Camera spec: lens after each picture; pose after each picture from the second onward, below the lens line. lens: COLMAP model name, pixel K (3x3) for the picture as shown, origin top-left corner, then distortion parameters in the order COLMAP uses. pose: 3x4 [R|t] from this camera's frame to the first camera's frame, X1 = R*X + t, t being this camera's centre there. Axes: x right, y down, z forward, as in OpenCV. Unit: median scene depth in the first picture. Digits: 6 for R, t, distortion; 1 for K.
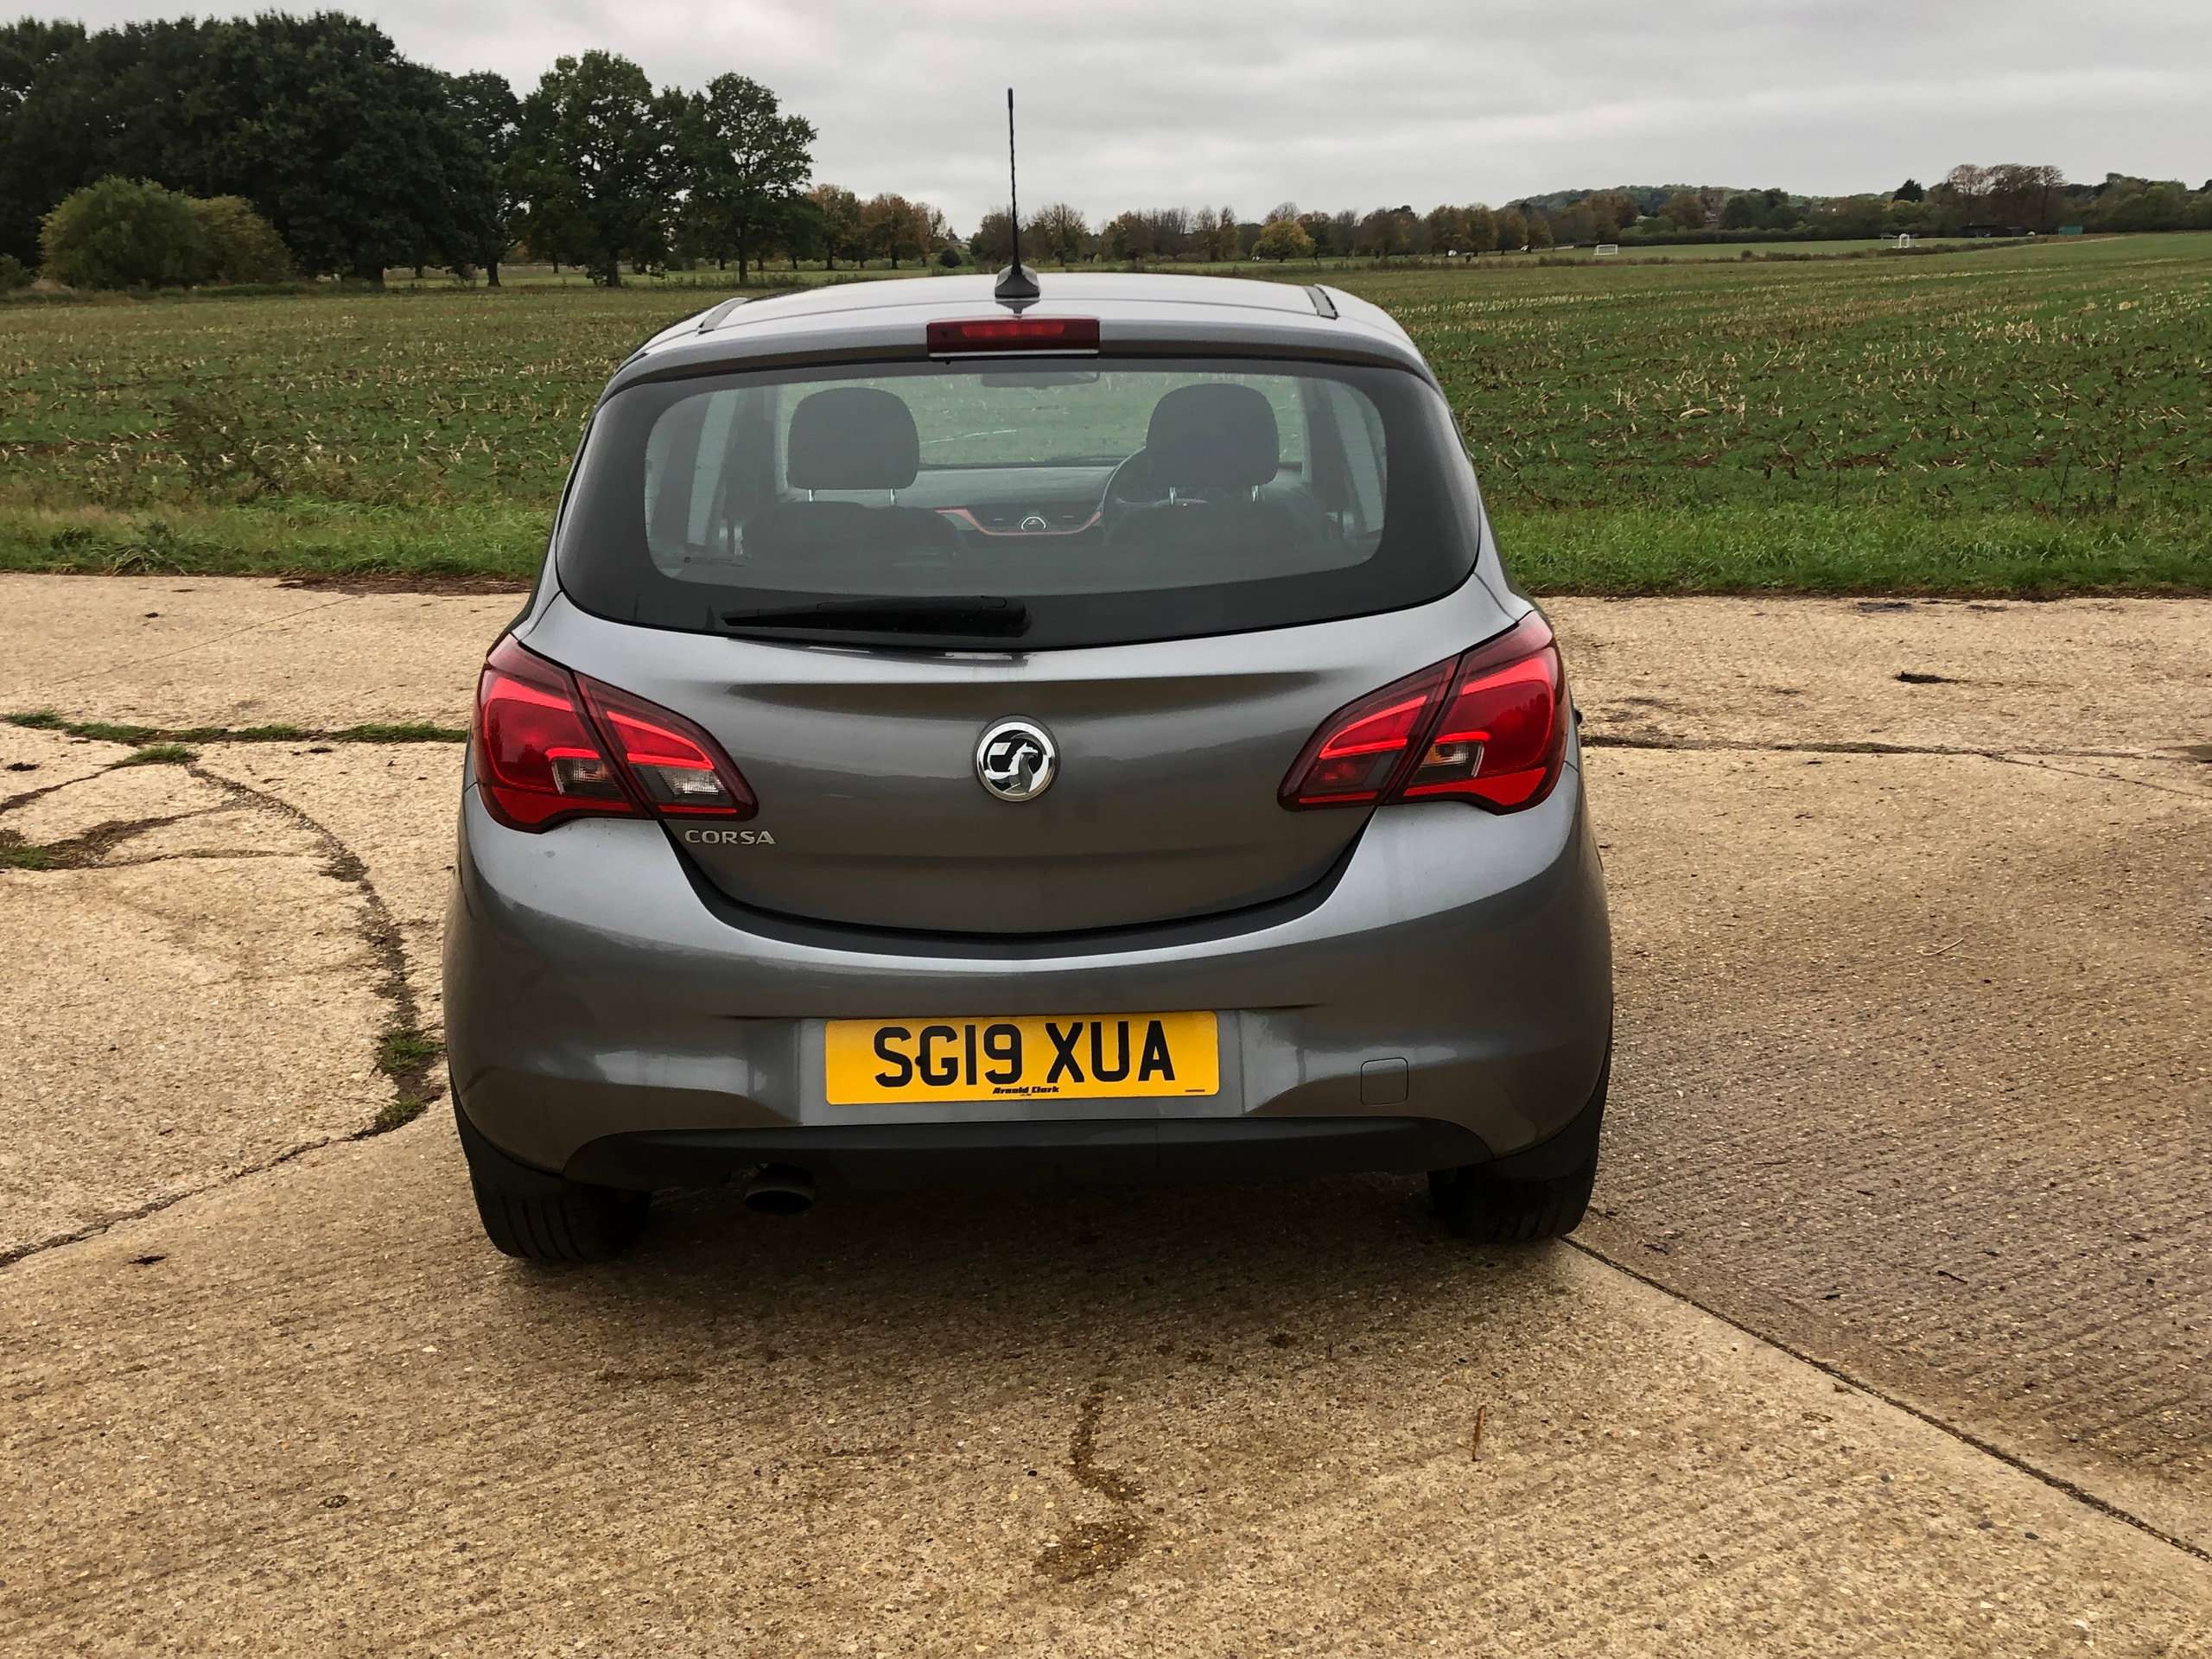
lens RADIAL K [[2315.0, 0, 1062.6], [0, 2315.0, 827.1], [0, 0, 1]] dist [0.024355, -0.036942]
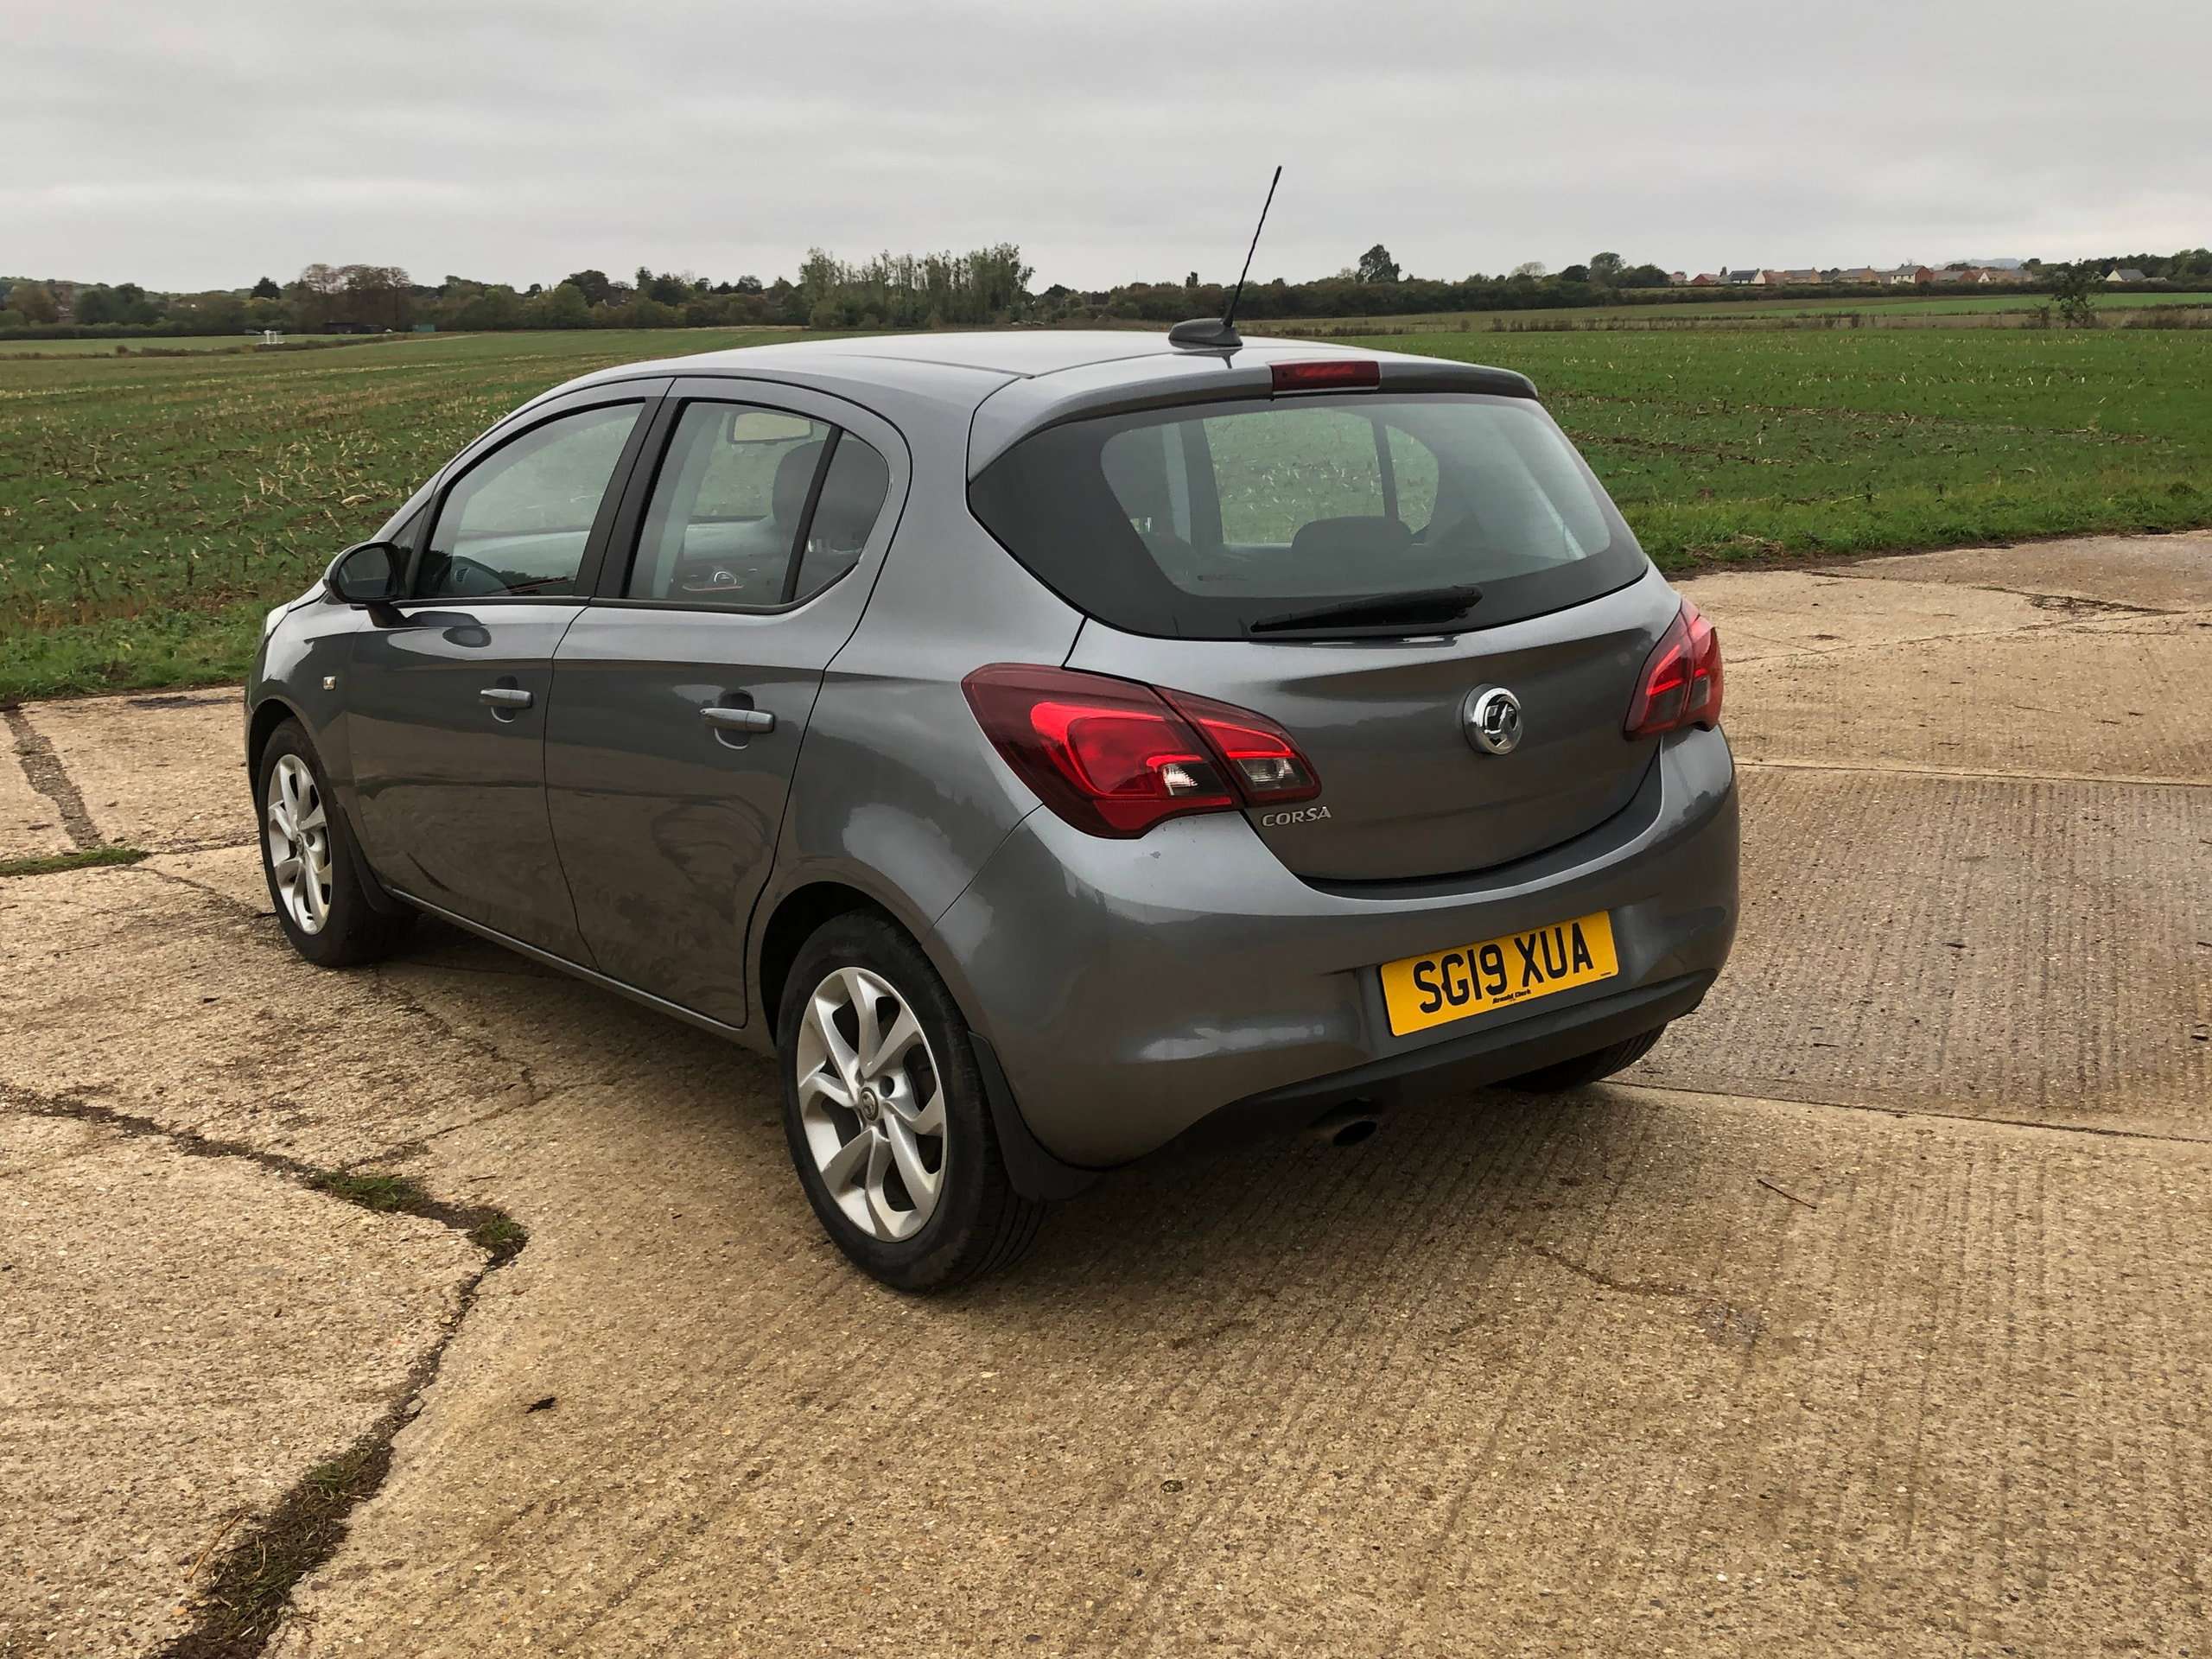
lens RADIAL K [[2291.9, 0, 1072.4], [0, 2291.9, 840.5], [0, 0, 1]] dist [0.052474, -0.104036]
pose [[0.798030, -0.125761, 0.589349, -0.884065], [0.144548, 0.989378, 0.015392, -0.017261], [-0.585025, 0.072906, 0.807732, 0.165985]]
